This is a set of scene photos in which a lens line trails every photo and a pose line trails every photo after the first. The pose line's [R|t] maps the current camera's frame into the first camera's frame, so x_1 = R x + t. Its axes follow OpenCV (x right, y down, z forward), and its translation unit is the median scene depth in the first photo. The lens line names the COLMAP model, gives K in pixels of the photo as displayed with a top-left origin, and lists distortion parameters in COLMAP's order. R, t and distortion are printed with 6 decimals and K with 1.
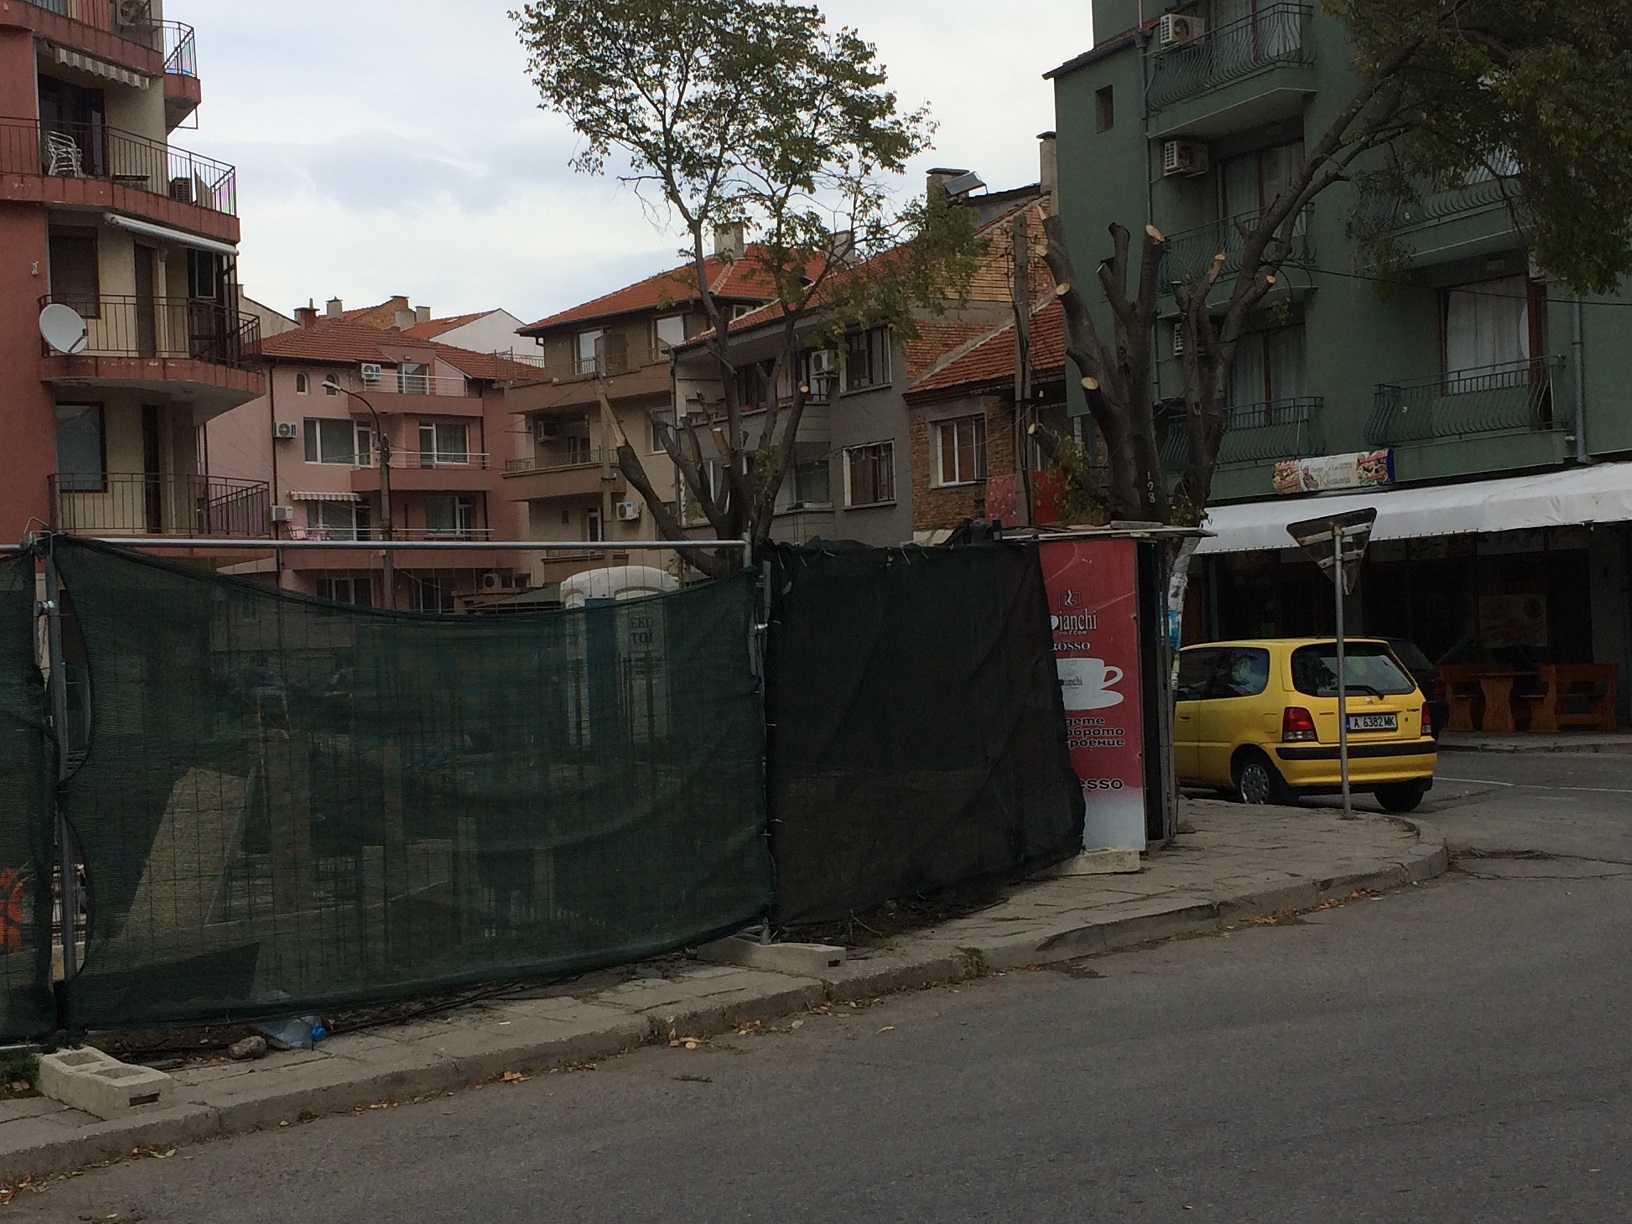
lens RADIAL K [[2259.1, 0, 821.7], [0, 2259.1, 627.2], [0, 0, 1]] dist [0.031667, 0.000000]
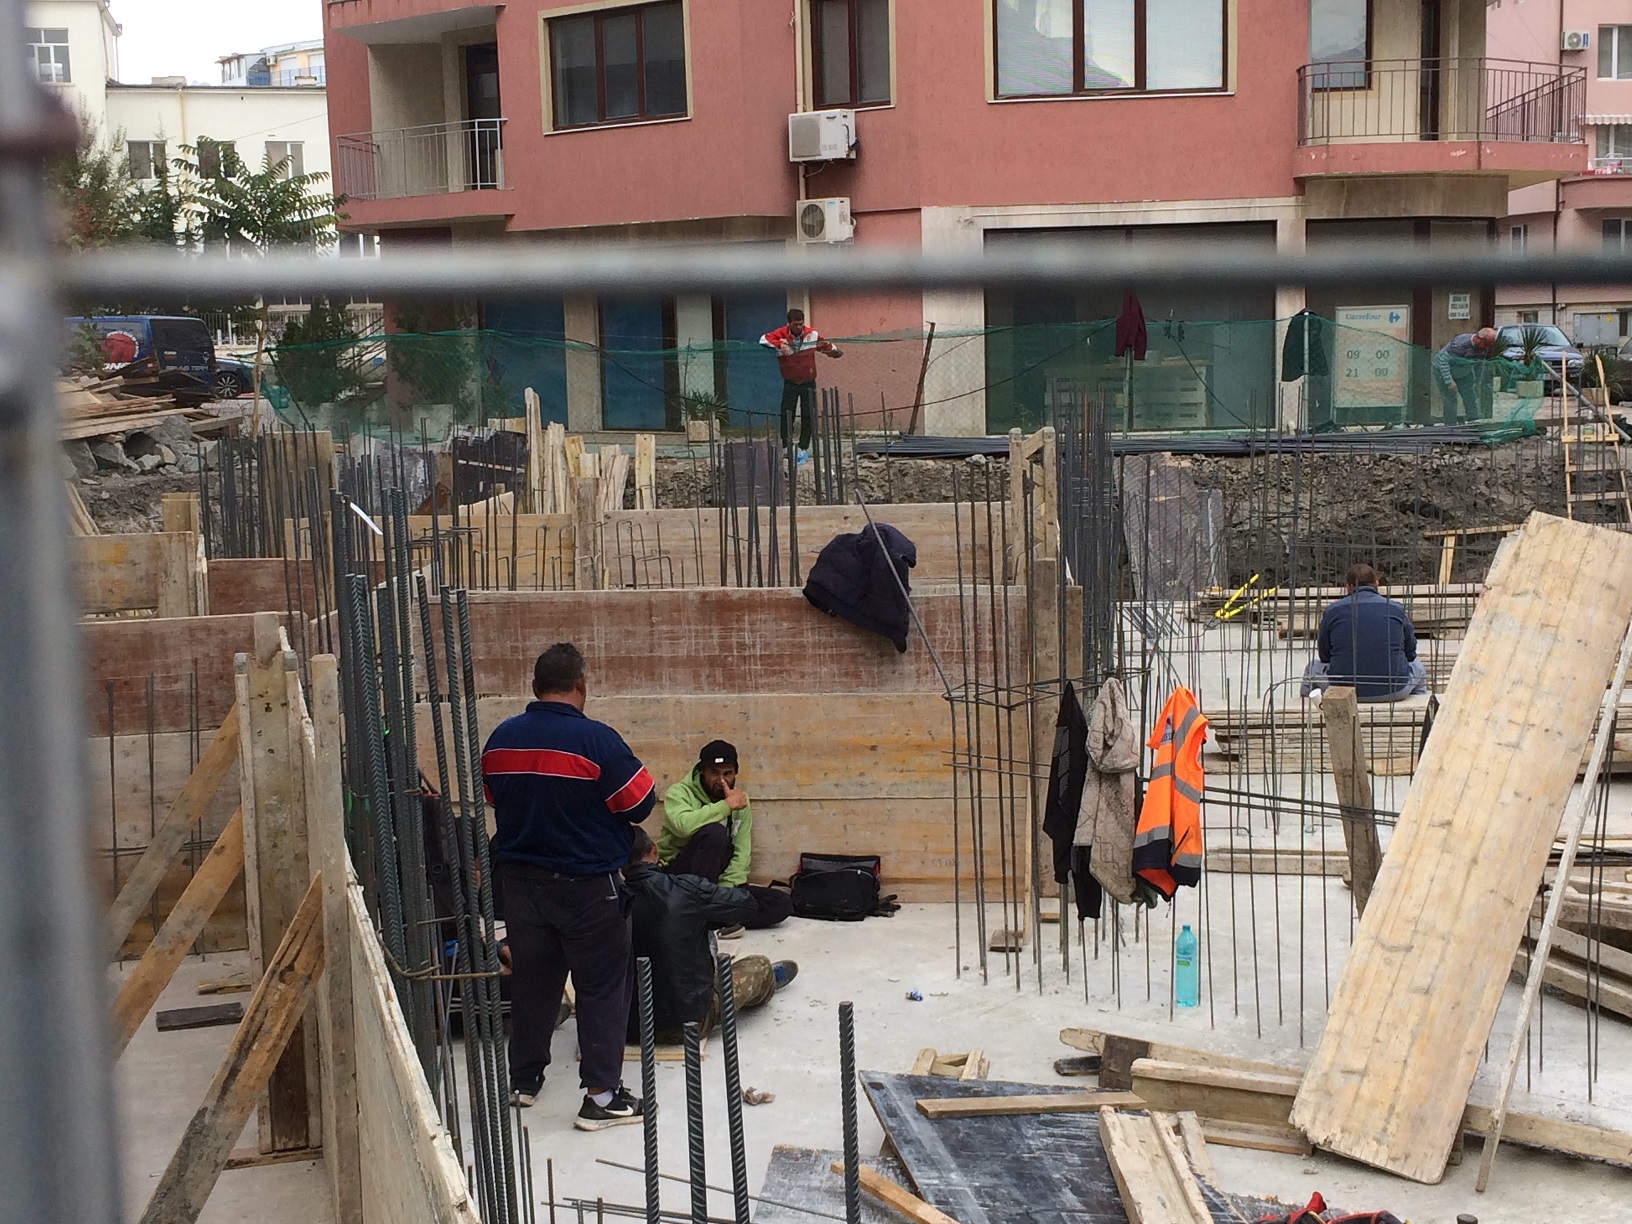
lens RADIAL K [[2259.1, 0, 816.4], [0, 2259.1, 613.5], [0, 0, 1]] dist [0.031667, 0.000000]
pose [[0.858243, 0.075941, -0.507595, -0.046138], [-0.001361, 0.989326, 0.145712, 0.003260], [0.513242, -0.124366, 0.849185, 0.144461]]
